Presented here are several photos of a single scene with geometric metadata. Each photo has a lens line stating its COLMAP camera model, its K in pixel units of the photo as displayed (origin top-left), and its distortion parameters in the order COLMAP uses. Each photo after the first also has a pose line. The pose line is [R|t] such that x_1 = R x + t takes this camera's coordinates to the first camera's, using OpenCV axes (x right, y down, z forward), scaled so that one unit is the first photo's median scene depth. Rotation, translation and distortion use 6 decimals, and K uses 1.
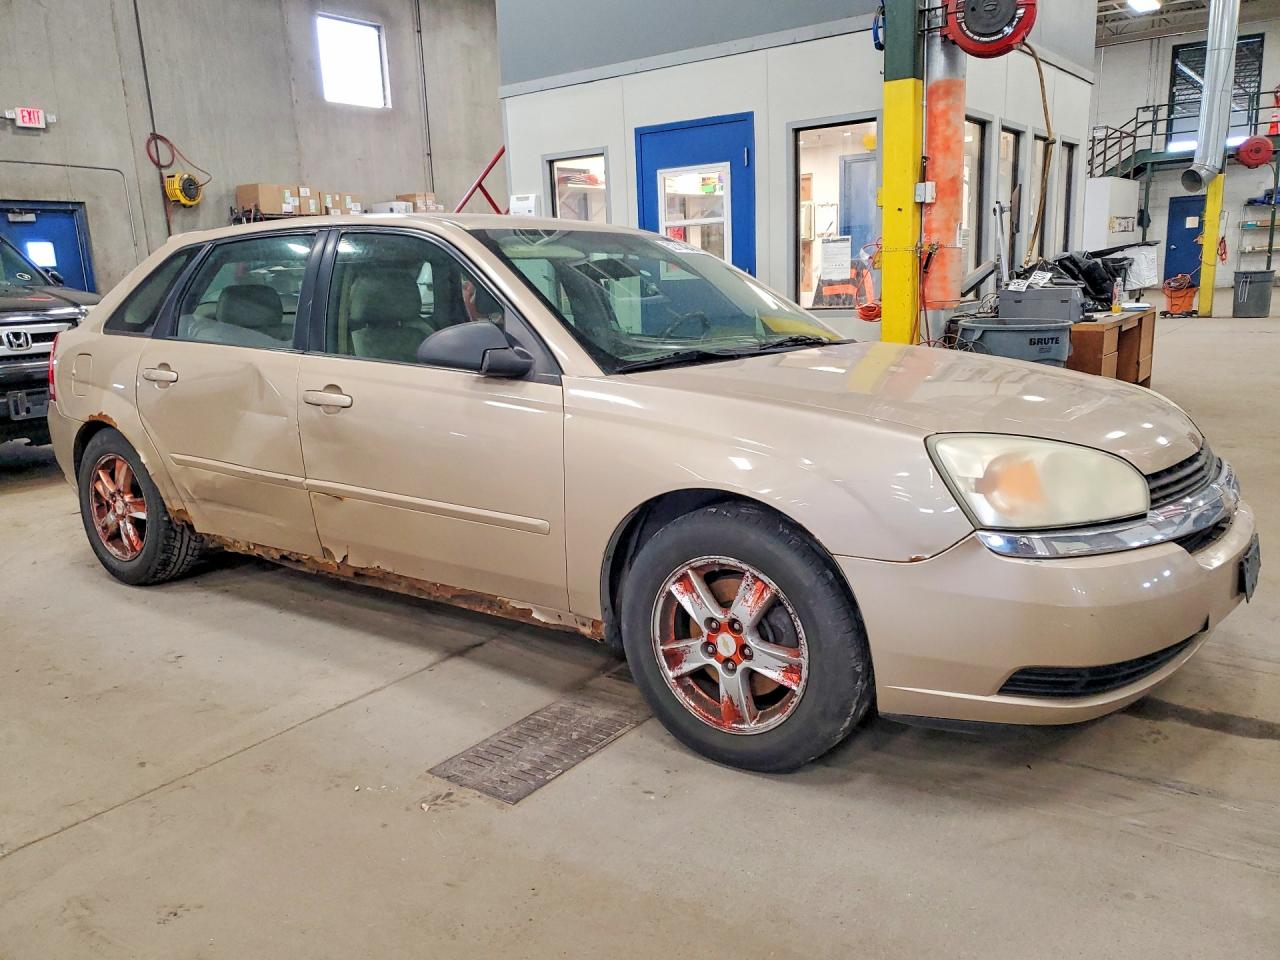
lens RADIAL K [[1017.3, 0, 636.6], [0, 1017.3, 472.7], [0, 0, 1]] dist [0.000144, 0.009155]
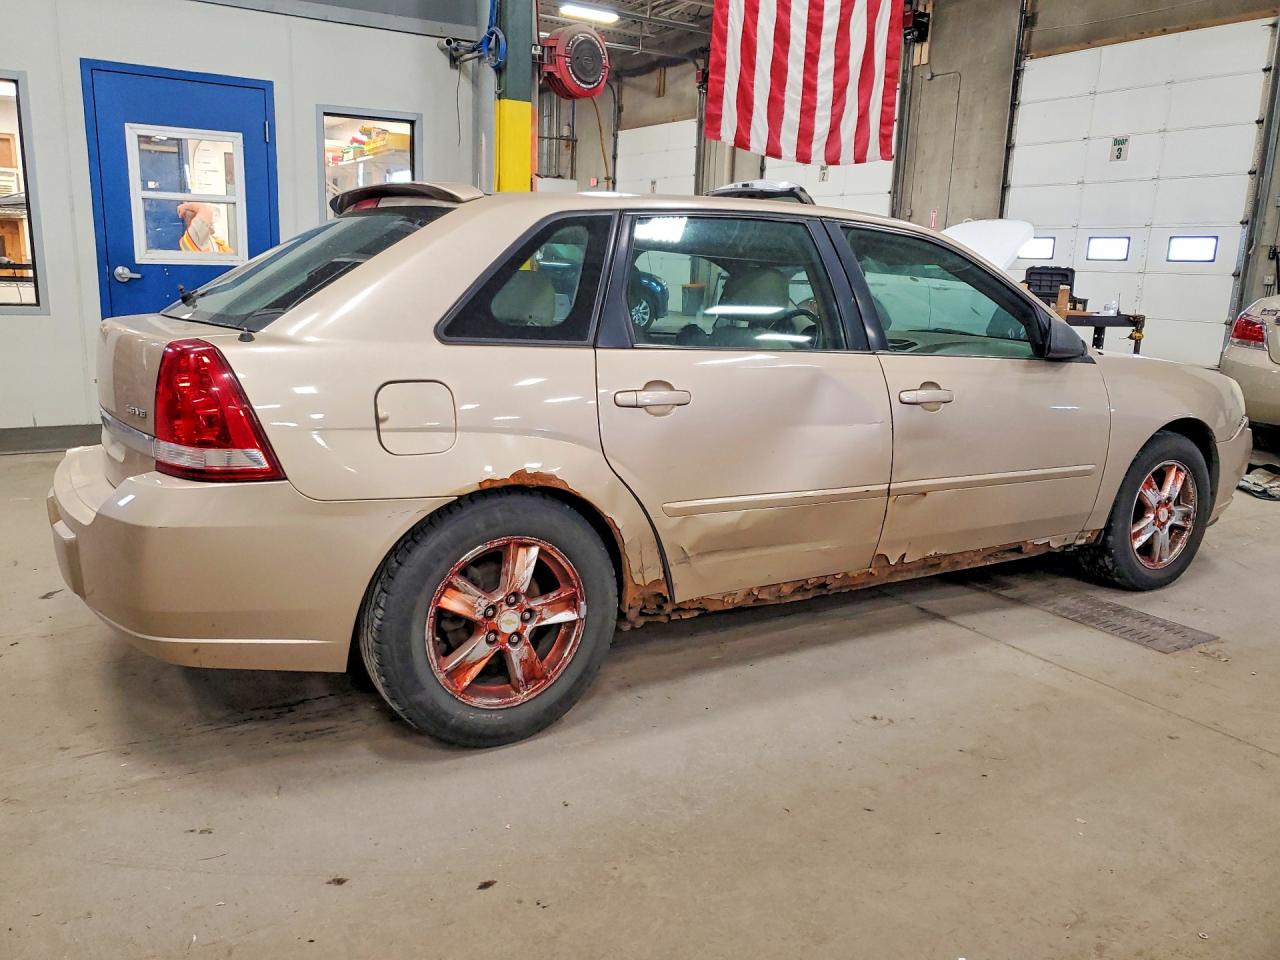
lens RADIAL K [[1017.3, 0, 591.8], [0, 1017.3, 494.1], [0, 0, 1]] dist [0.000144, 0.009155]
pose [[0.373472, -0.151664, 0.915159, -1.301571], [0.137324, 0.984714, 0.107150, -0.124338], [-0.917421, 0.085656, 0.388590, 0.892354]]
